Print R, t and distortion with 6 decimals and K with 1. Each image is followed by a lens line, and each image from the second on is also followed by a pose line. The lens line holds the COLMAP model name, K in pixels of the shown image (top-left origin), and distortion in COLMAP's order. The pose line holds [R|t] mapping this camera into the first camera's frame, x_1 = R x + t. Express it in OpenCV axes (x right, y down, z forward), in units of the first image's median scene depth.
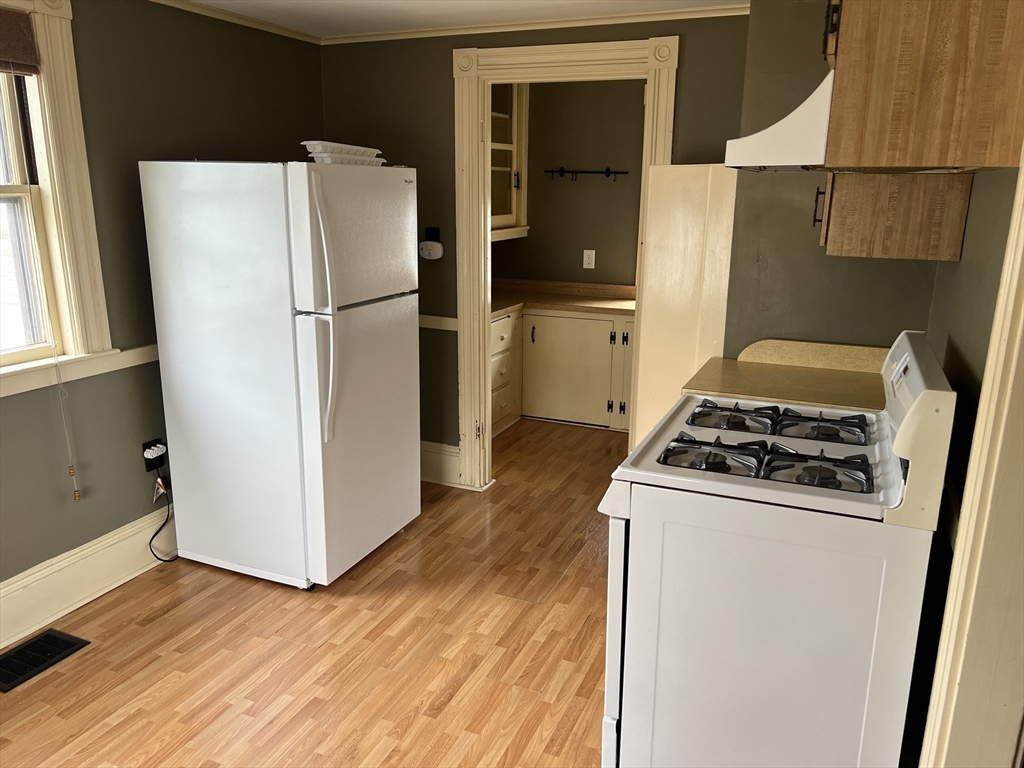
lens RADIAL K [[767.3, 0, 512.3], [0, 767.3, 382.8], [0, 0, 1]] dist [0.037212, -0.038267]
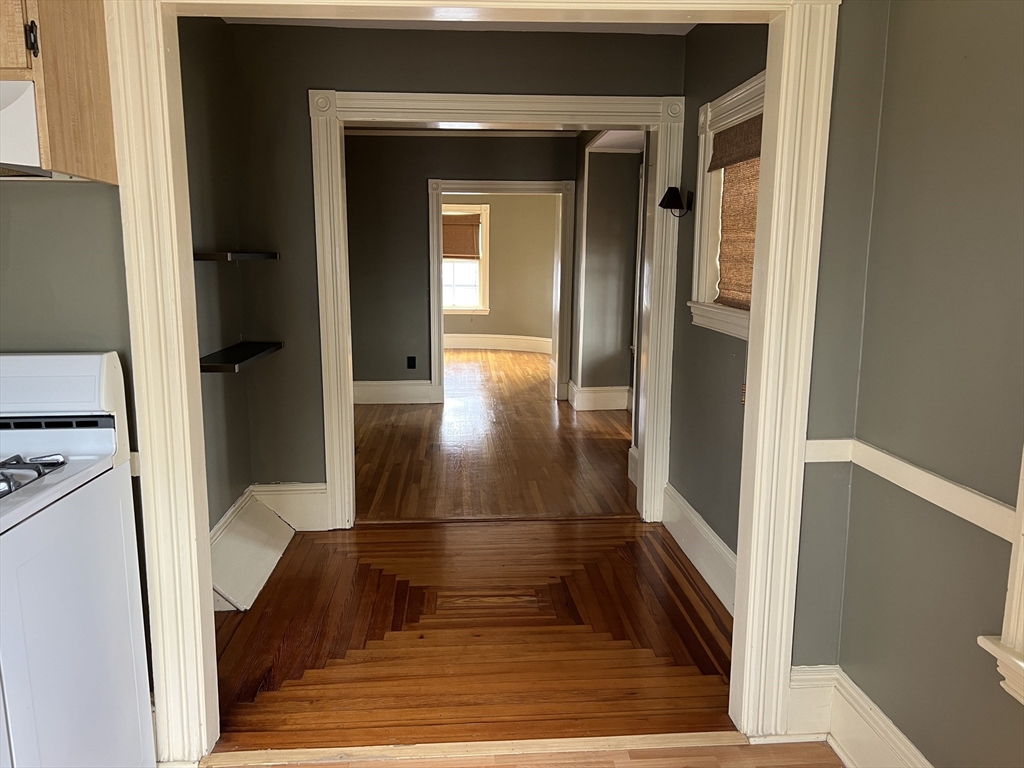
lens RADIAL K [[767.3, 0, 511.8], [0, 767.3, 386.9], [0, 0, 1]] dist [0.037212, -0.038267]
pose [[-0.454215, -0.154442, 0.877403, -0.524112], [0.211606, 0.937972, 0.274647, -0.085906], [-0.865397, 0.310413, -0.393360, 0.544384]]
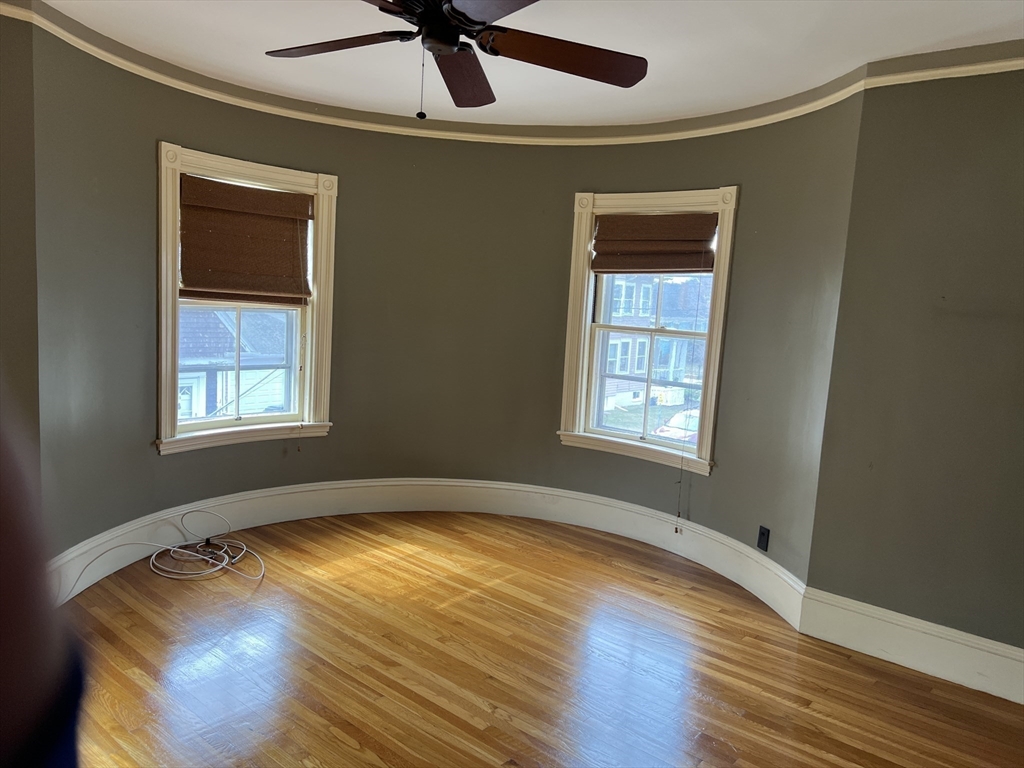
lens RADIAL K [[767.3, 0, 517.2], [0, 767.3, 386.4], [0, 0, 1]] dist [0.037212, -0.038267]
pose [[-0.951130, -0.101568, 0.291608, 2.682120], [0.008209, 0.935707, 0.352683, -0.055143], [-0.308681, 0.337841, -0.889145, 0.251169]]
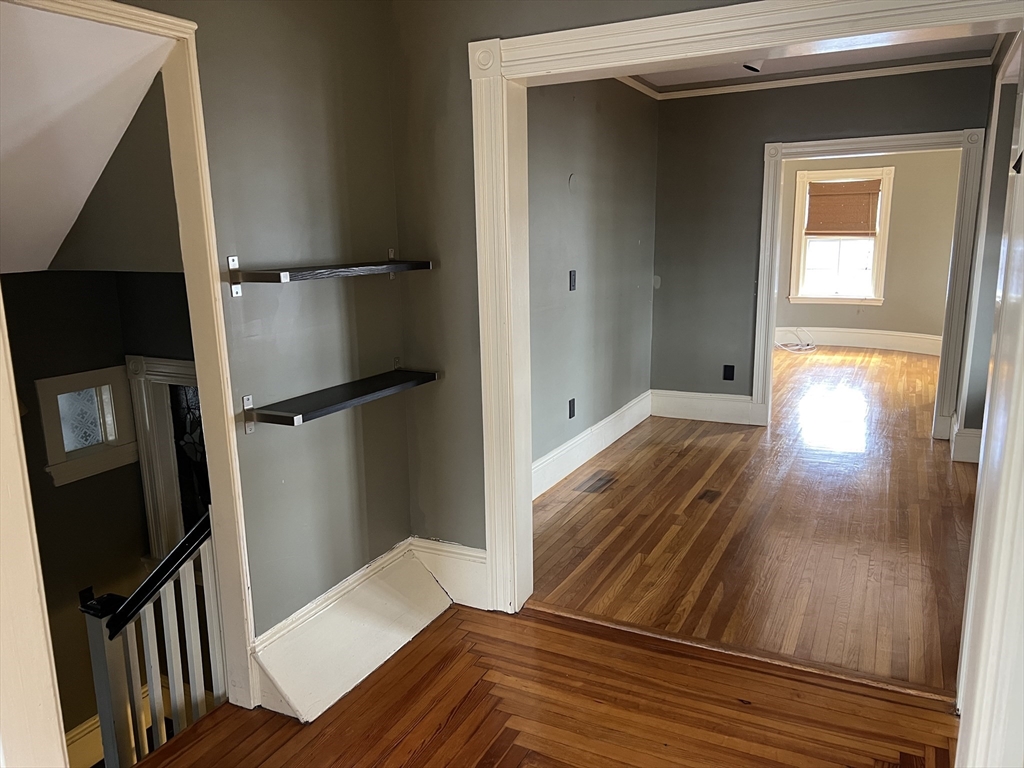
lens RADIAL K [[767.3, 0, 513.3], [0, 767.3, 384.8], [0, 0, 1]] dist [0.037212, -0.038267]
pose [[0.067195, -0.201127, 0.977258, -0.162295], [0.260767, 0.948967, 0.177375, -0.013954], [-0.963060, 0.242918, 0.116213, 0.077201]]
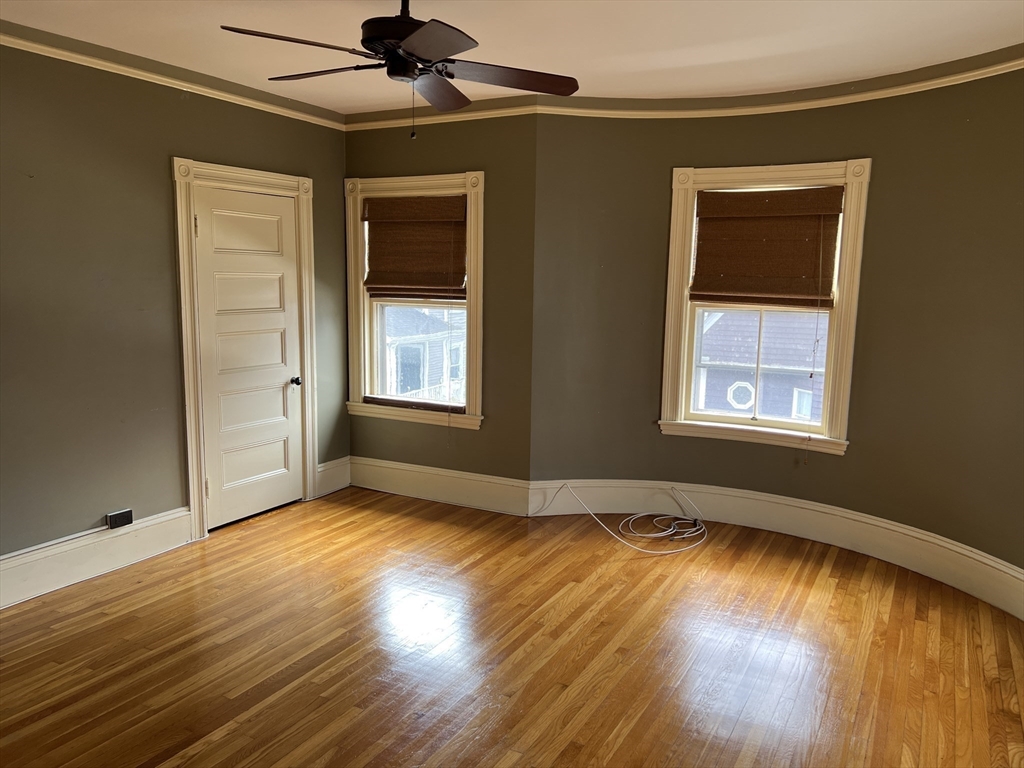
lens RADIAL K [[767.3, 0, 513.2], [0, 767.3, 384.6], [0, 0, 1]] dist [0.037212, -0.038267]
pose [[0.105664, -0.150442, 0.982956, 1.941554], [0.233604, 0.964582, 0.122518, 0.211208], [-0.966573, 0.216677, 0.137066, -0.859837]]
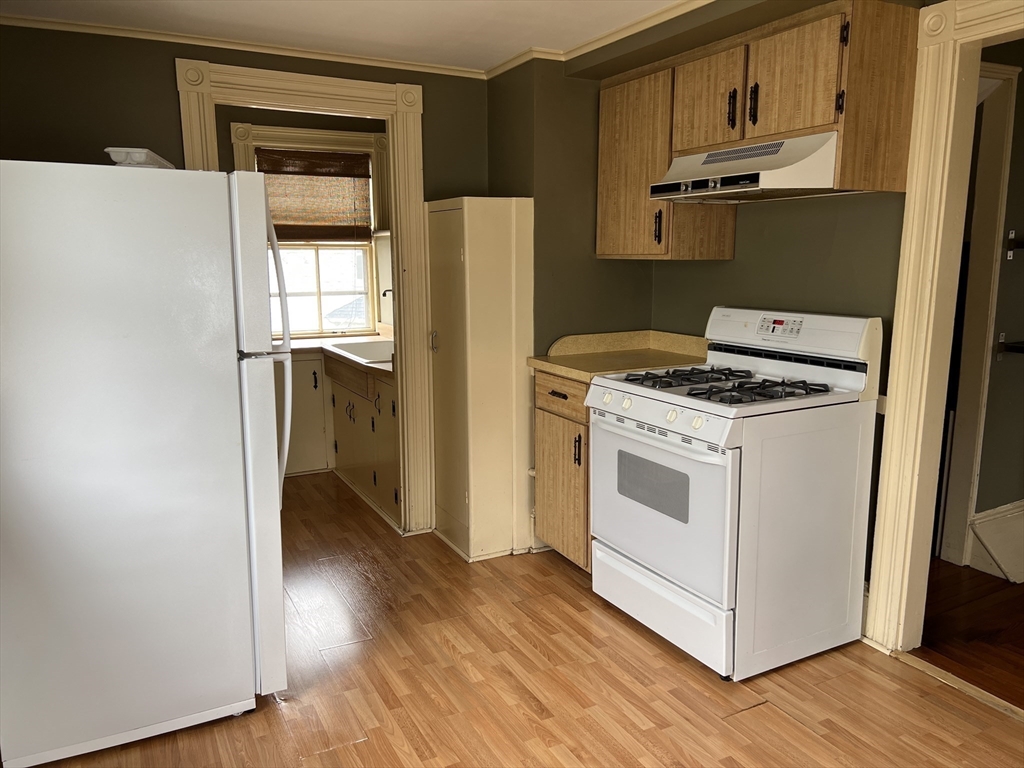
lens RADIAL K [[767.3, 0, 511.7], [0, 767.3, 385.7], [0, 0, 1]] dist [0.037212, -0.038267]
pose [[0.628248, -0.145129, 0.764357, -0.771904], [0.199734, 0.979607, 0.021832, -0.023930], [-0.751938, 0.138952, 0.644423, 0.294014]]
